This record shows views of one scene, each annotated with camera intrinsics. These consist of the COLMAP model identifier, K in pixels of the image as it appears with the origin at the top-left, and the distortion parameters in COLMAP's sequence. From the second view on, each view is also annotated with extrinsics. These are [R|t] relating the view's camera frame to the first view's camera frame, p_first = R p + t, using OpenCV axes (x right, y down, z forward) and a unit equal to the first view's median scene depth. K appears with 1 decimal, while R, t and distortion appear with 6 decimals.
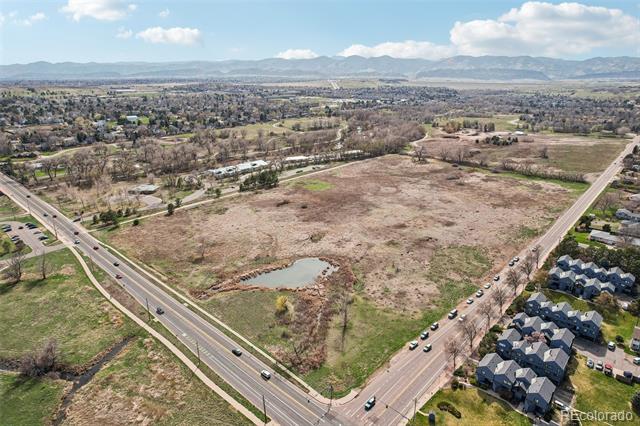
lens RADIAL K [[411.3, 0, 320.0], [0, 411.3, 213.0], [0, 0, 1]] dist [-0.075151, 0.066524]
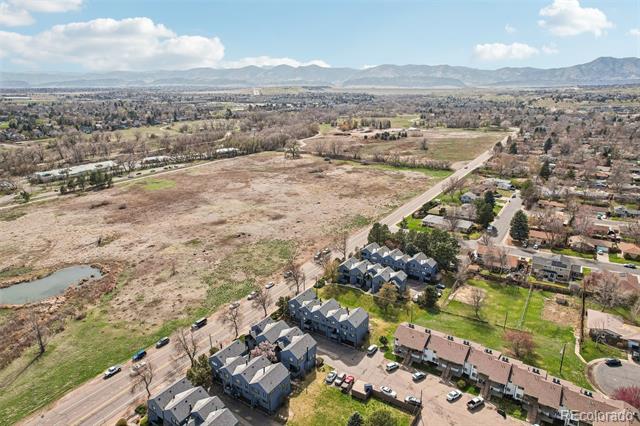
lens RADIAL K [[411.3, 0, 320.0], [0, 411.3, 213.0], [0, 0, 1]] dist [-0.075151, 0.066524]
pose [[0.988008, -0.049086, 0.146390, 0.245732], [0.052432, 0.998442, -0.019084, 0.034369], [-0.145225, 0.026531, 0.989043, 0.103840]]
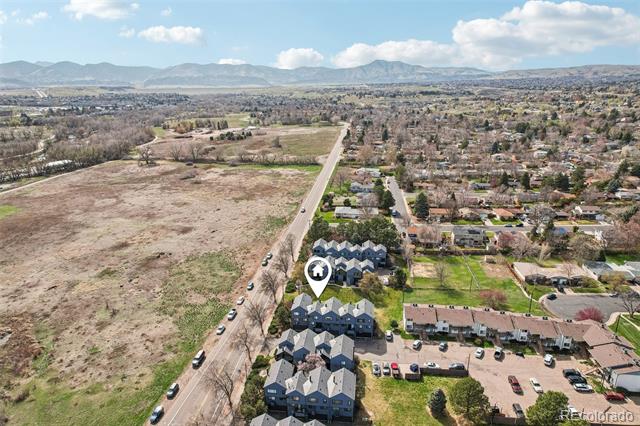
lens RADIAL K [[411.3, 0, 320.0], [0, 411.3, 213.0], [0, 0, 1]] dist [-0.075151, 0.066524]
pose [[0.819461, -0.171736, 0.546801, 0.089171], [0.182576, 0.982569, 0.034983, 0.011951], [-0.543277, 0.071166, 0.836532, 0.166748]]
